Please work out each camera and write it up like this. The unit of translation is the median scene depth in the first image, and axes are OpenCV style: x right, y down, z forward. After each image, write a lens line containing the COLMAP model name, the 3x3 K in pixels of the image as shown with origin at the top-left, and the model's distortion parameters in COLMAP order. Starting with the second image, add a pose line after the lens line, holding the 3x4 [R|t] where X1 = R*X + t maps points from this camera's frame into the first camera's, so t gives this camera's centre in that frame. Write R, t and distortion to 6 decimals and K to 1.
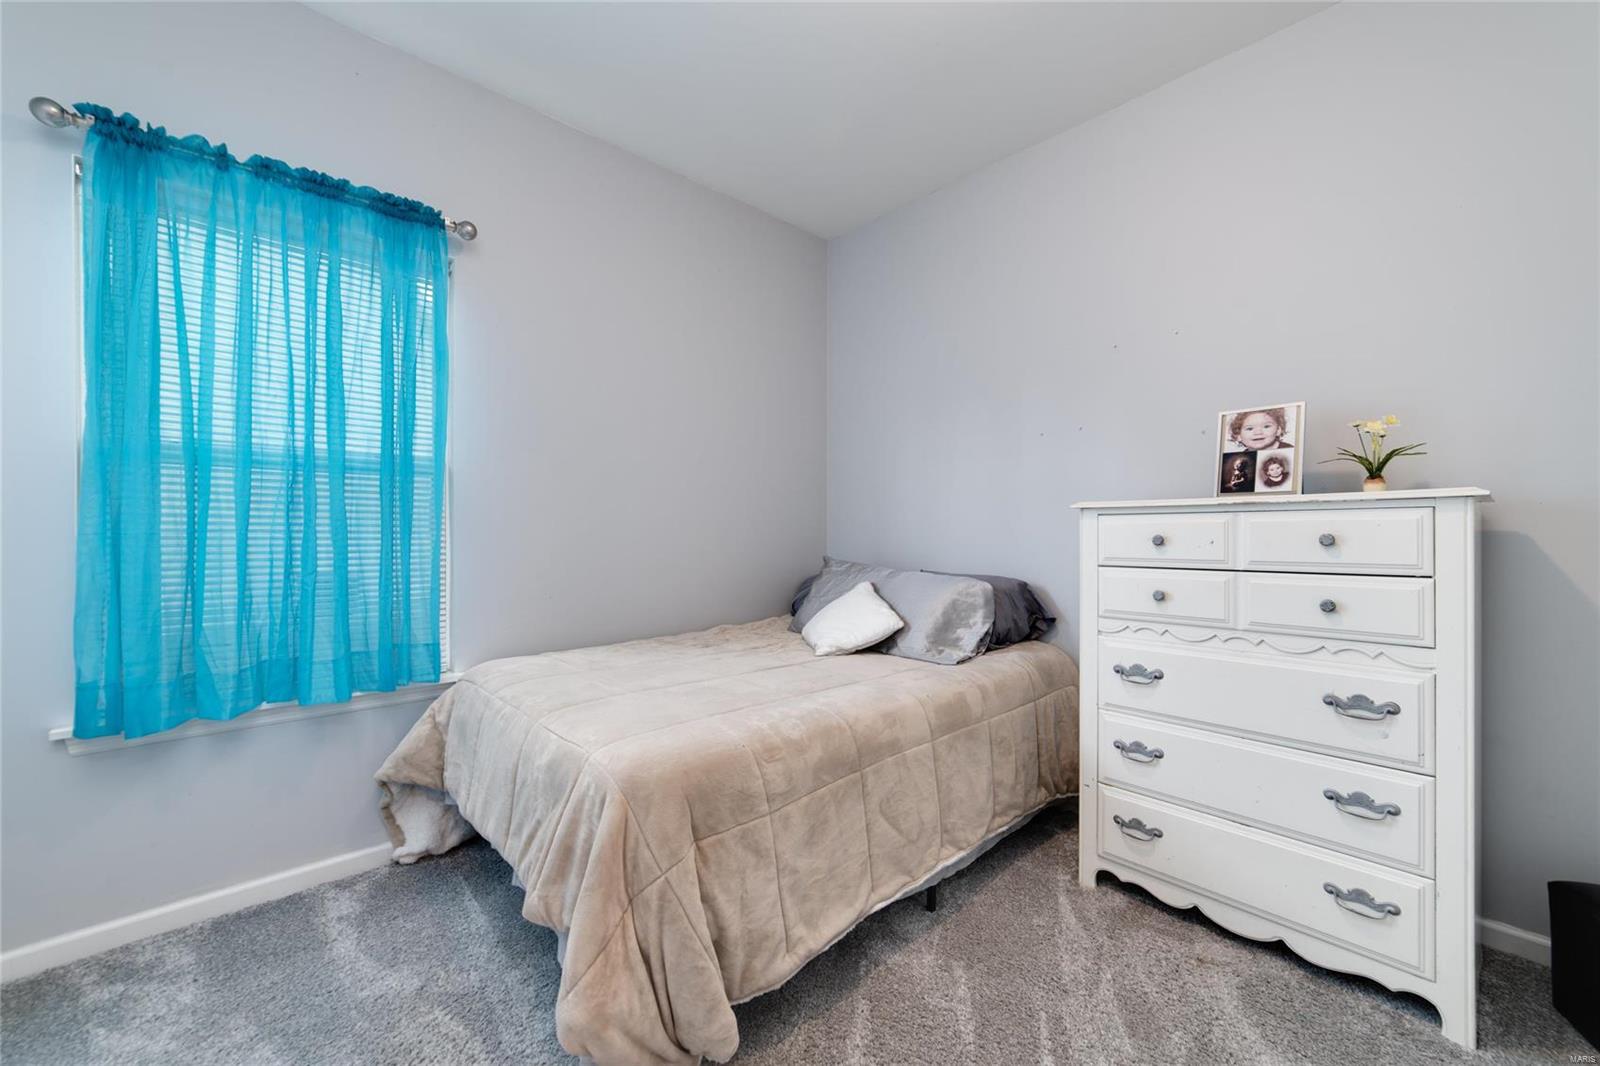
lens RADIAL K [[620.0, 0, 804.2], [0, 620.0, 529.5], [0, 0, 1]] dist [-0.015636, 0.004366]
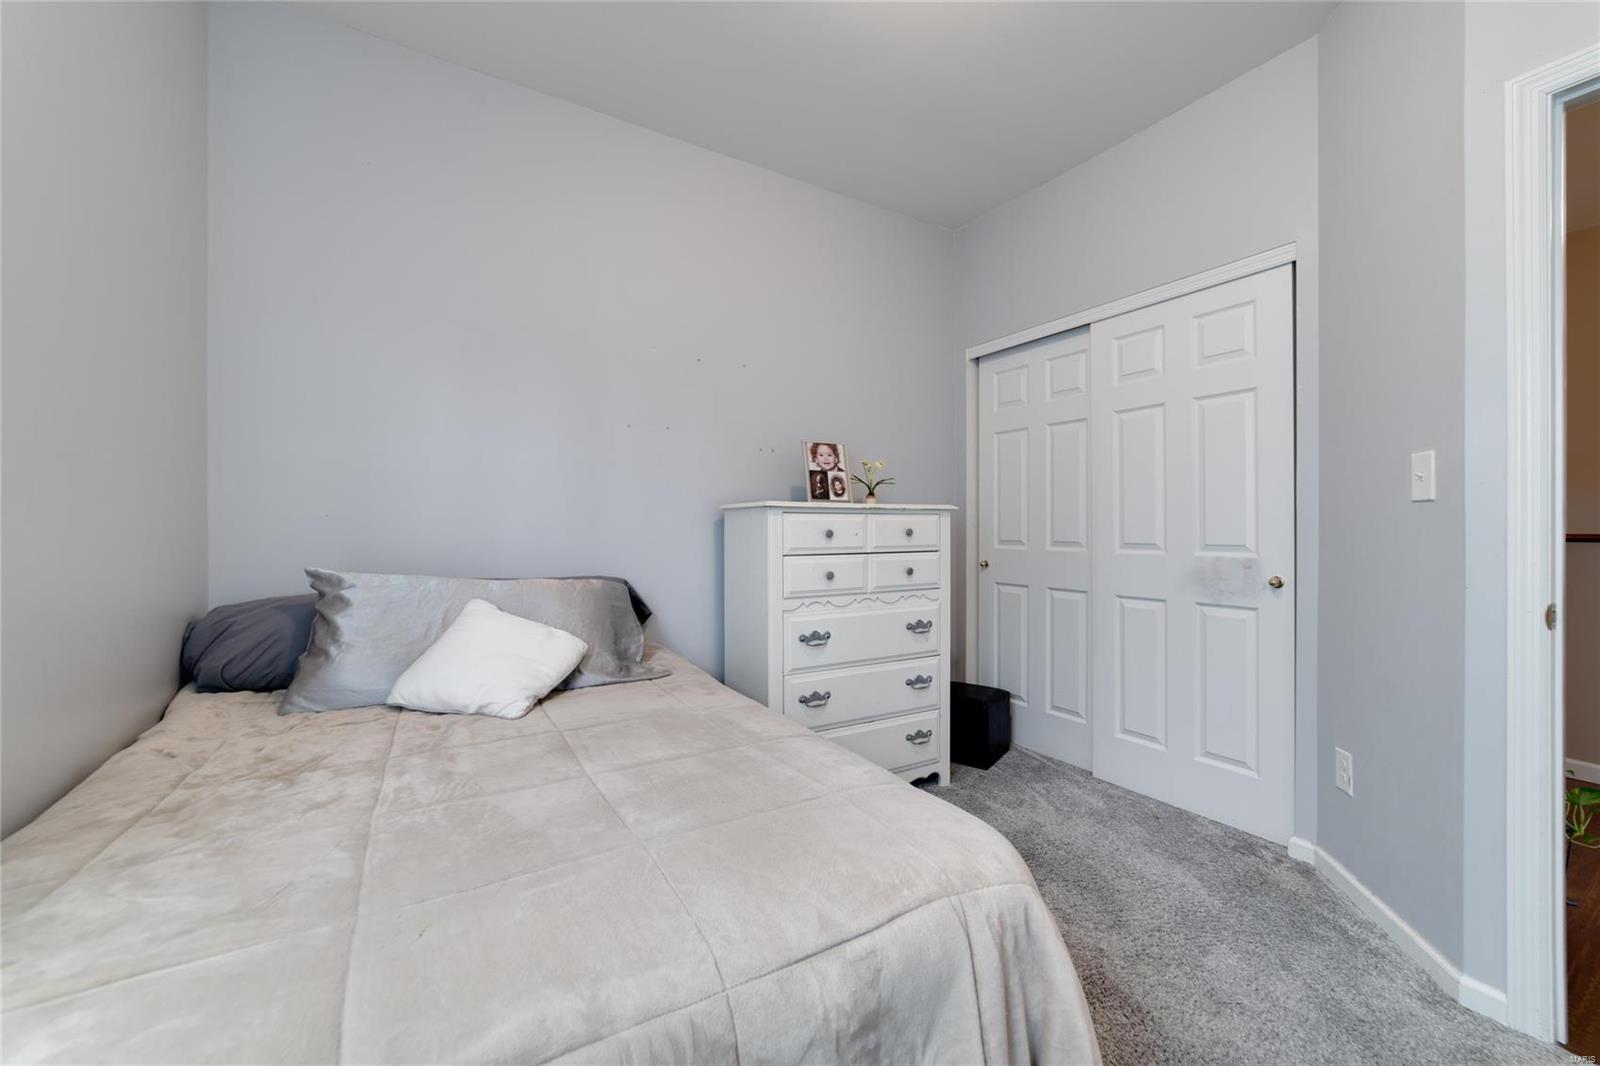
lens RADIAL K [[620.0, 0, 800.3], [0, 620.0, 533.7], [0, 0, 1]] dist [-0.015636, 0.004366]
pose [[0.209439, -0.006777, 0.977798, -0.723172], [-0.004389, 0.999959, 0.007870, 0.008060], [-0.977812, -0.005940, 0.209401, 0.774659]]
